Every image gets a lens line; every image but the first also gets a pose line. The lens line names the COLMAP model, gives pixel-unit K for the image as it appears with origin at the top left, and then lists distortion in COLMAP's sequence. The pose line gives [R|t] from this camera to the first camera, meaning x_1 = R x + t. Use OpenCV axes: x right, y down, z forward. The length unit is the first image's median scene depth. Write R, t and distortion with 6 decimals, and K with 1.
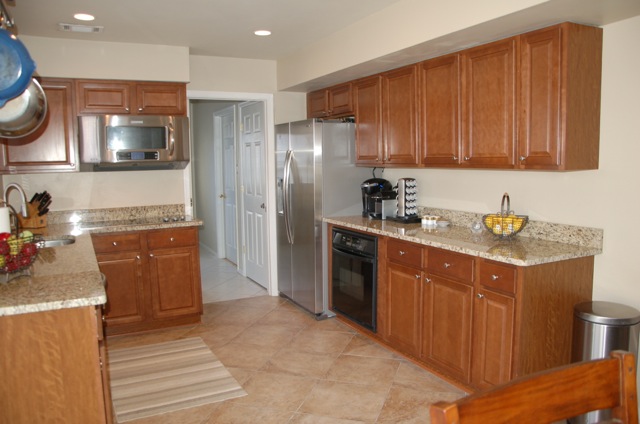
lens RADIAL K [[511.7, 0, 320.0], [0, 511.7, 212.0], [0, 0, 1]] dist [-0.155303, 0.150915]
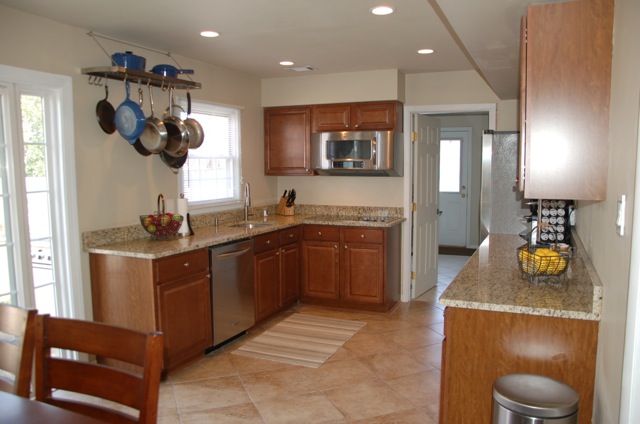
lens RADIAL K [[511.7, 0, 320.0], [0, 511.7, 212.0], [0, 0, 1]] dist [-0.155303, 0.150915]
pose [[0.633101, 0.086031, -0.769274, 0.639705], [-0.086712, 0.995432, 0.039961, -0.047327], [0.769197, 0.041406, 0.637669, 0.185153]]
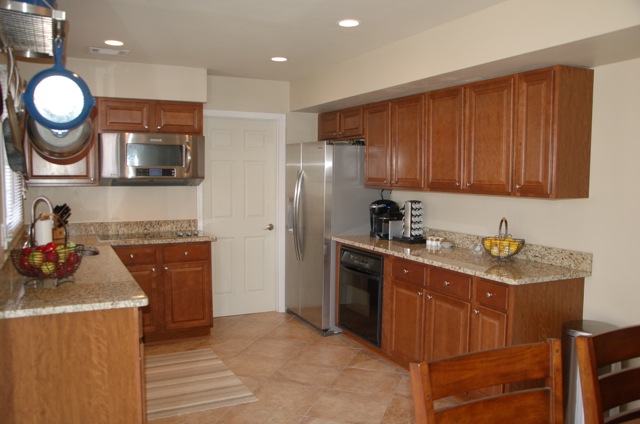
lens RADIAL K [[551.8, 0, 320.0], [0, 551.8, 212.0], [0, 0, 1]] dist [-0.117013, 0.170859]
pose [[0.999648, 0.024839, -0.009285, -0.010921], [-0.025124, 0.999177, -0.031850, -0.002558], [0.008486, 0.032072, 0.999450, -0.147334]]
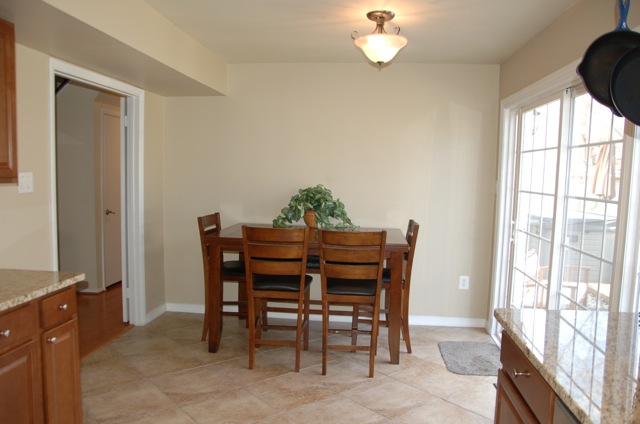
lens RADIAL K [[511.7, 0, 320.0], [0, 511.7, 212.0], [0, 0, 1]] dist [-0.155303, 0.150915]
pose [[-0.841191, -0.048113, 0.538593, -0.351140], [0.047690, 0.985551, 0.162524, -0.110258], [-0.538630, 0.162399, -0.826743, 1.052461]]
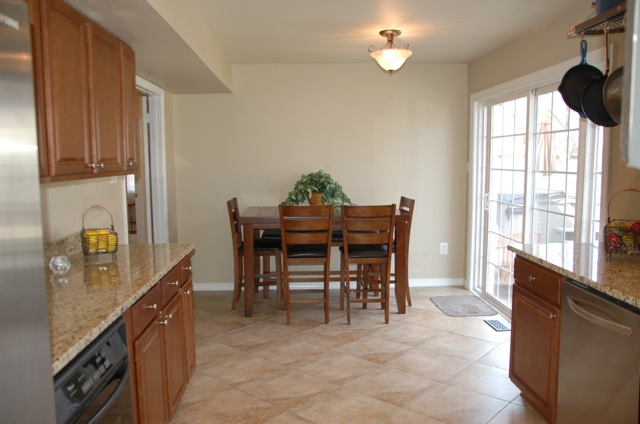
lens RADIAL K [[551.8, 0, 320.0], [0, 551.8, 212.0], [0, 0, 1]] dist [-0.117013, 0.170859]
pose [[-0.913808, -0.016938, 0.405793, -0.304660], [0.065564, 0.979873, 0.188546, -0.151150], [-0.400819, 0.198900, -0.894306, 1.430156]]
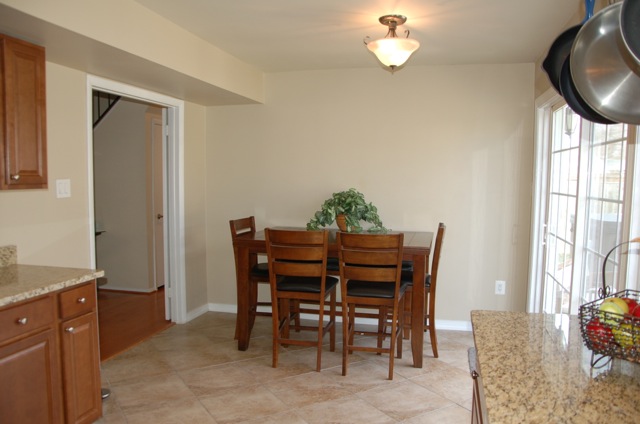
lens RADIAL K [[511.7, 0, 320.0], [0, 511.7, 212.0], [0, 0, 1]] dist [-0.155303, 0.150915]
pose [[-0.754444, -0.039041, 0.655203, -0.447438], [0.072900, 0.987069, 0.142758, -0.102056], [-0.652304, 0.155468, -0.741842, 1.007294]]
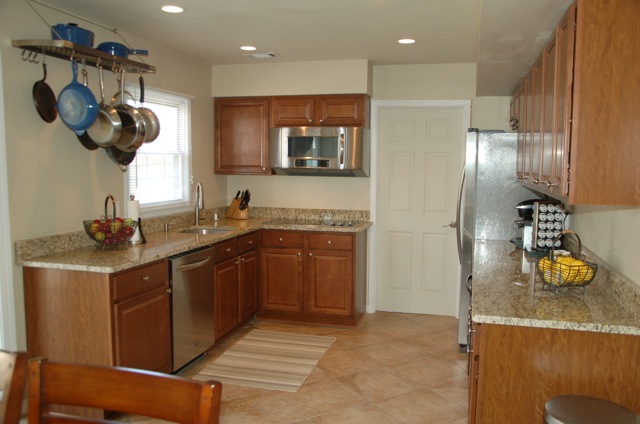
lens RADIAL K [[551.8, 0, 320.0], [0, 551.8, 212.0], [0, 0, 1]] dist [-0.117013, 0.170859]
pose [[0.740574, 0.084954, -0.666583, 0.536664], [-0.092103, 0.995447, 0.024541, -0.042264], [0.665633, 0.043220, 0.745027, 0.128689]]
